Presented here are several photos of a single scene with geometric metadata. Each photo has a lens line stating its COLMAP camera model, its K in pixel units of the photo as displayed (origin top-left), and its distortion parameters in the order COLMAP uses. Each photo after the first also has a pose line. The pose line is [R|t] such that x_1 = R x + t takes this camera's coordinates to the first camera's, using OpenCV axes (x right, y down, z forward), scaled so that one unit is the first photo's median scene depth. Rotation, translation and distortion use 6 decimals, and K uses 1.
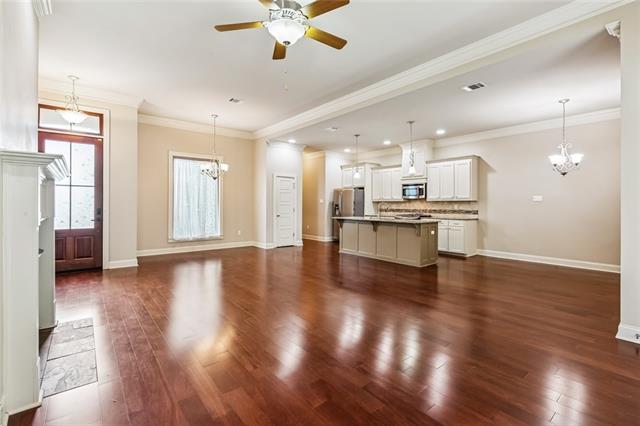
lens RADIAL K [[291.3, 0, 321.6], [0, 291.3, 203.7], [0, 0, 1]] dist [0.002343, 0.001527]
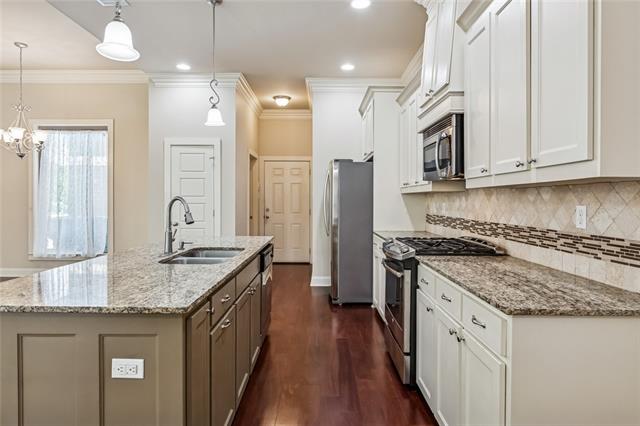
lens RADIAL K [[376.3, 0, 319.5], [0, 376.3, 203.5], [0, 0, 1]] dist [0.000143, -0.002370]
pose [[0.770264, 0.003820, -0.637714, 0.459988], [0.003133, 0.999947, 0.009774, 0.000074], [0.637717, -0.009527, 0.770211, 0.678745]]
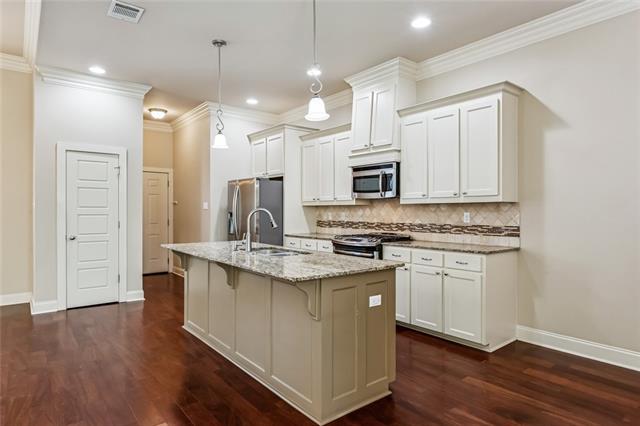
lens RADIAL K [[376.3, 0, 314.7], [0, 376.3, 211.2], [0, 0, 1]] dist [0.000143, -0.002370]
pose [[0.999818, -0.004757, -0.018499, 0.241811], [0.004843, 0.999978, 0.004599, -0.001243], [0.018477, -0.004688, 0.999818, 0.437691]]
